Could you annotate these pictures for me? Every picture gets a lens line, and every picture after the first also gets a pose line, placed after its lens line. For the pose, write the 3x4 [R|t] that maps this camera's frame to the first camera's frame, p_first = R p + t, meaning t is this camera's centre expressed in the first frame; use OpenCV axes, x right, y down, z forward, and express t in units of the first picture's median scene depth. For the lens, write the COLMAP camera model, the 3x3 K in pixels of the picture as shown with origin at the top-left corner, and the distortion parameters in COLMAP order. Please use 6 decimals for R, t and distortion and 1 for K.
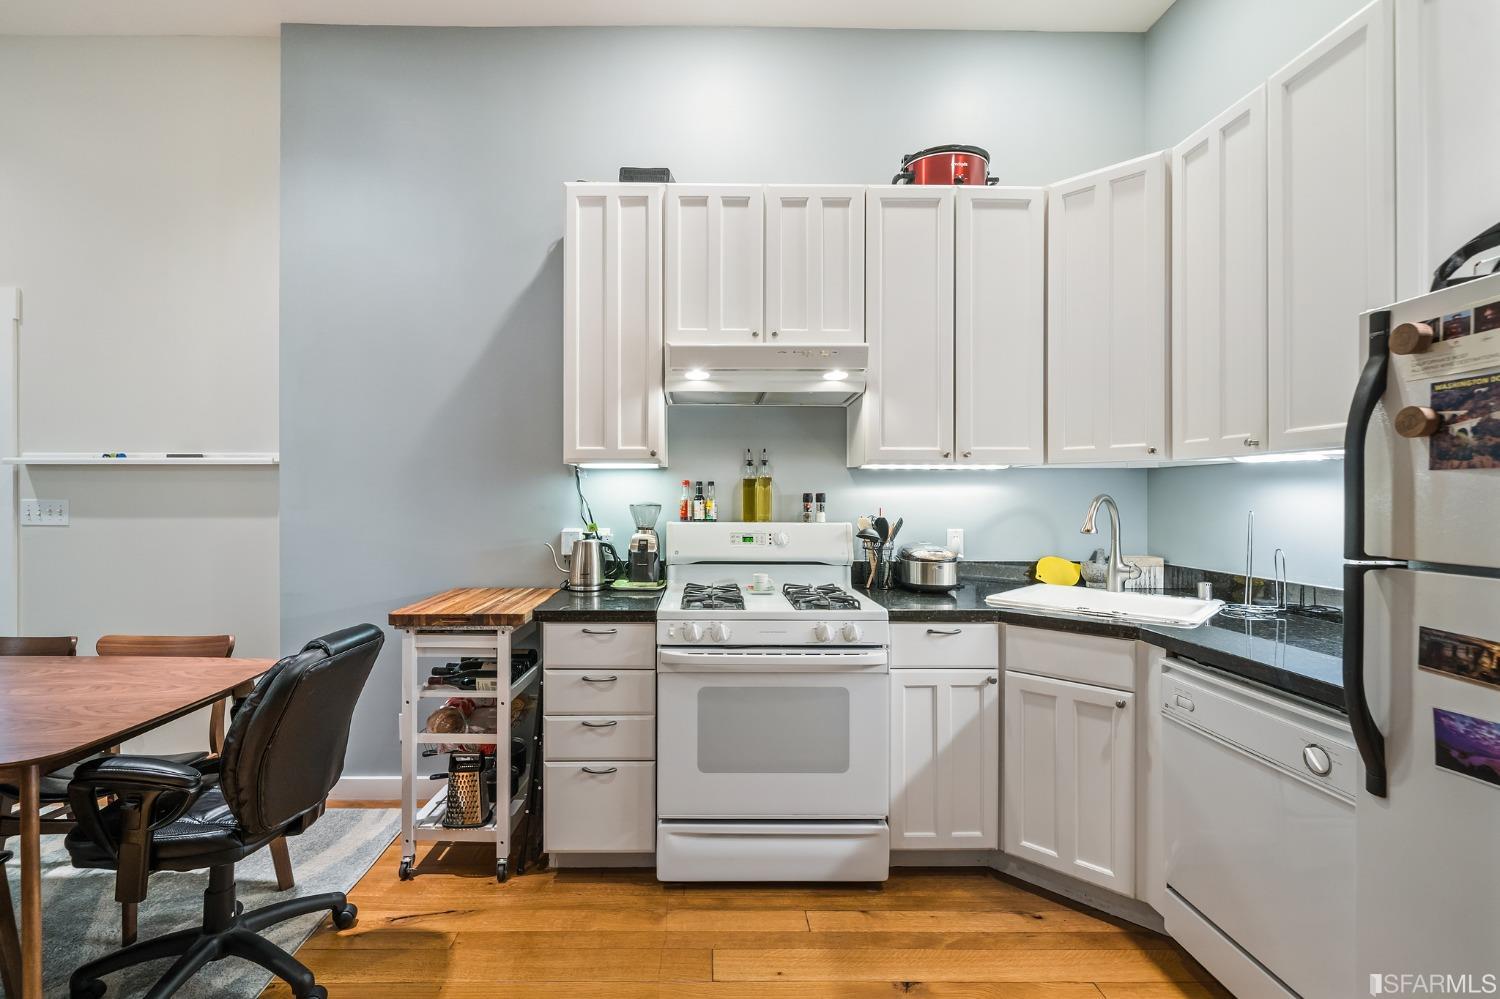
lens RADIAL K [[667.9, 0, 743.6], [0, 667.9, 494.1], [0, 0, 1]] dist [0.000036, 0.000597]
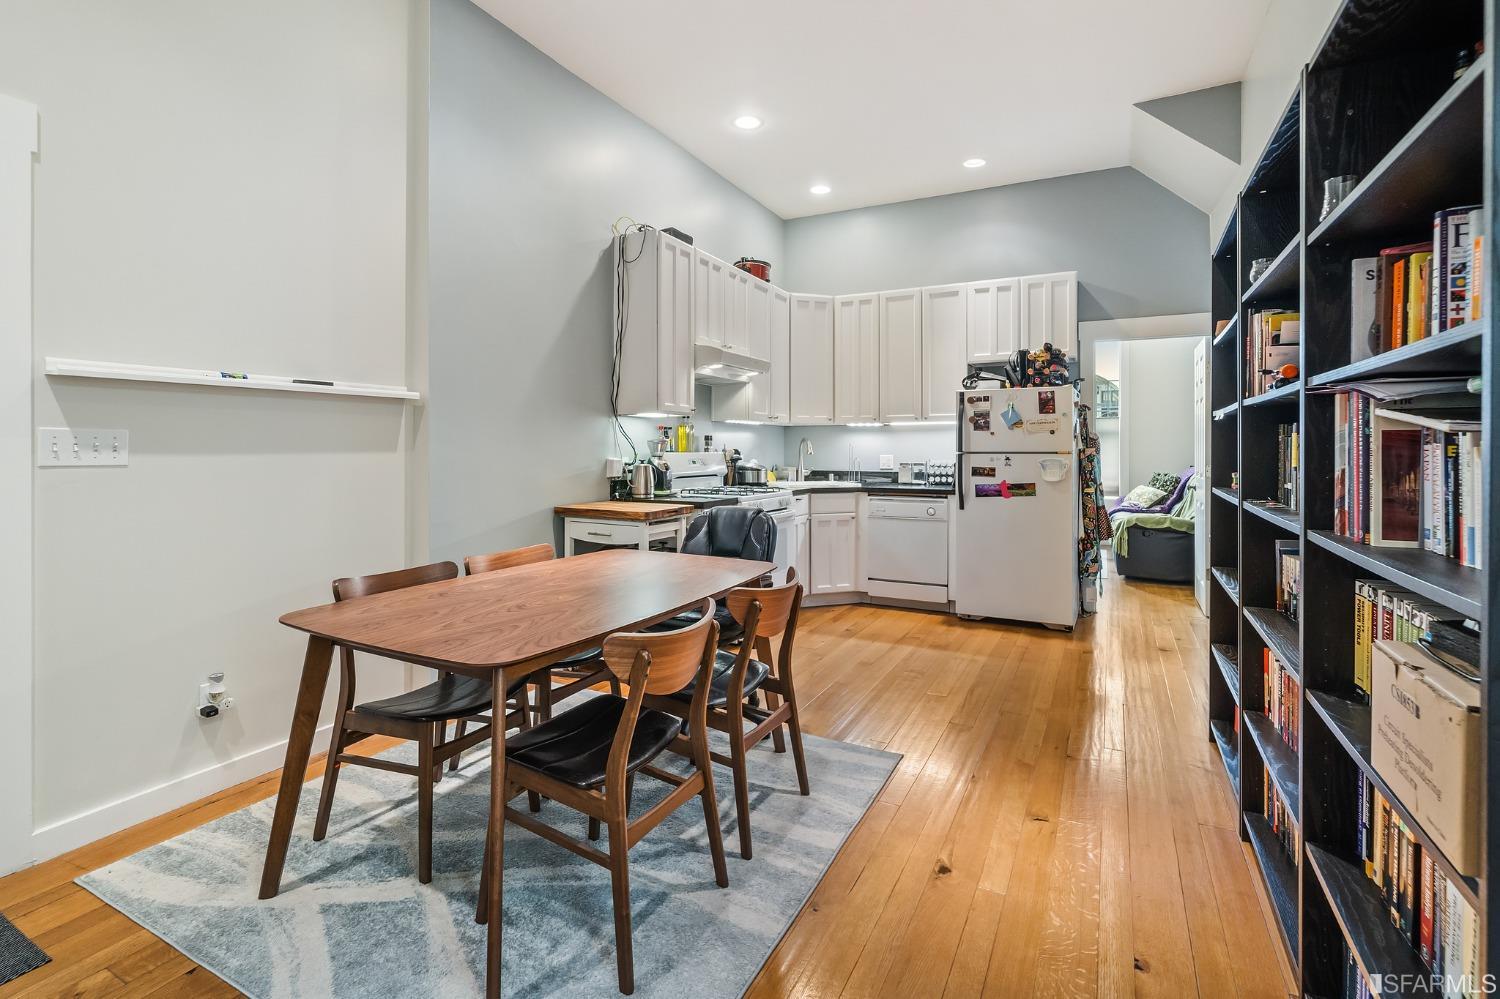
lens RADIAL K [[667.9, 0, 777.1], [0, 667.9, 436.0], [0, 0, 1]] dist [0.000036, 0.000597]
pose [[0.458087, 0.012287, 0.888823, -1.362443], [-0.003567, 0.999922, -0.011985, 0.021603], [-0.888900, 0.002320, 0.458095, 0.053052]]
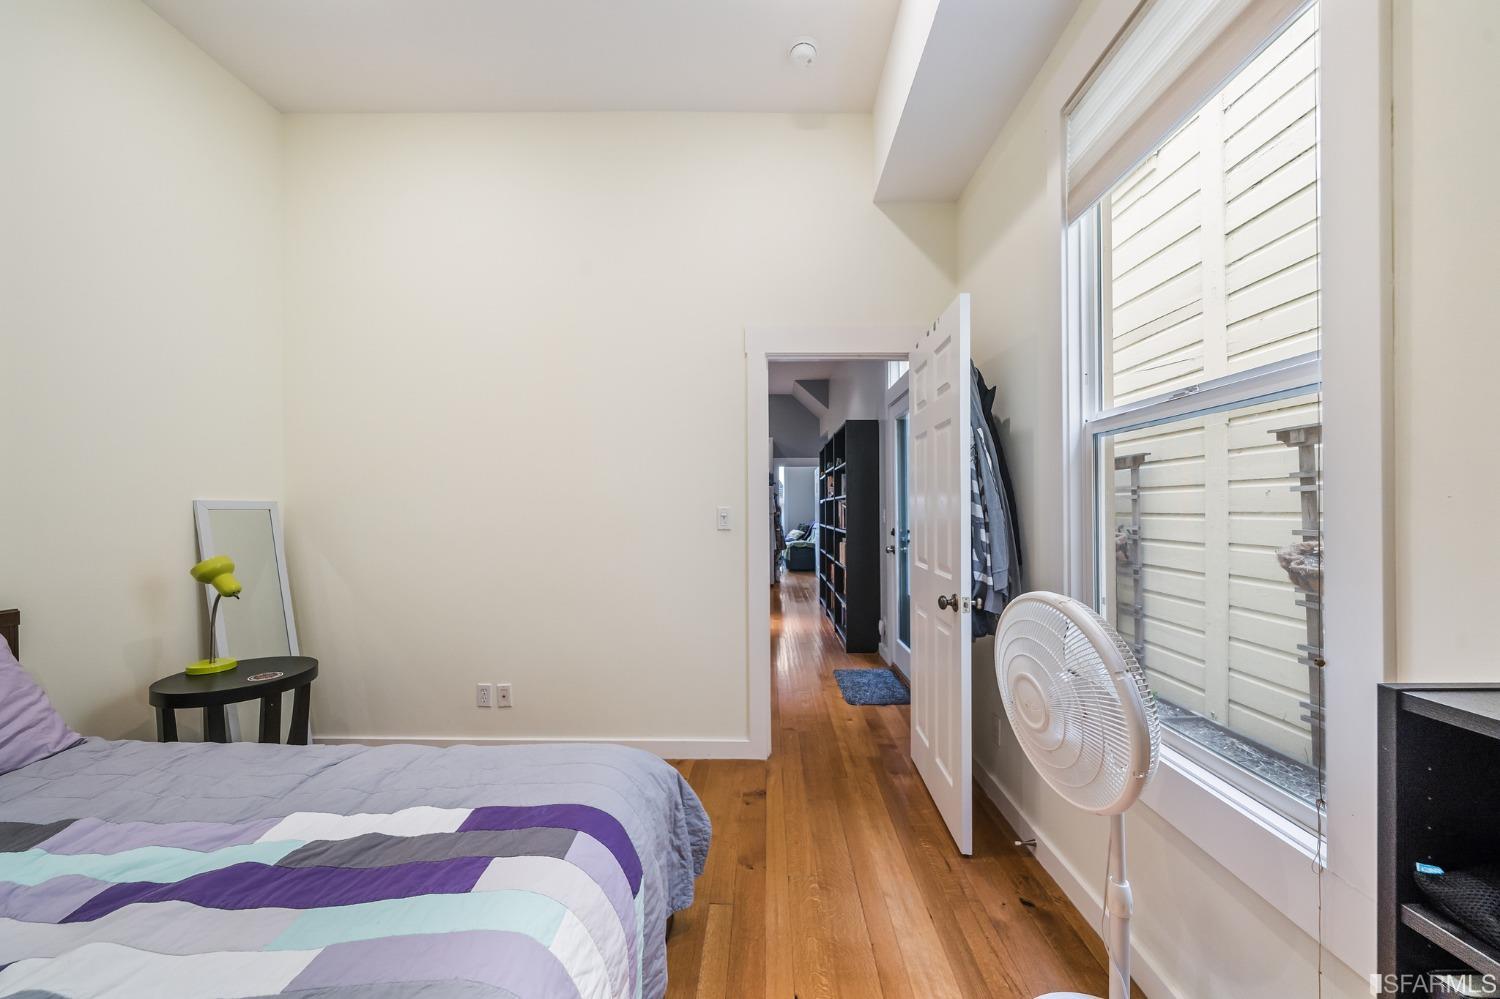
lens RADIAL K [[536.4, 0, 752.3], [0, 536.4, 501.5], [0, 0, 1]] dist [0.002003, 0.000054]
pose [[0.029791, 0.016264, 0.999424, -2.604498], [0.011737, 0.999793, -0.016619, 0.016731], [-0.999487, 0.012225, 0.029594, 0.165959]]
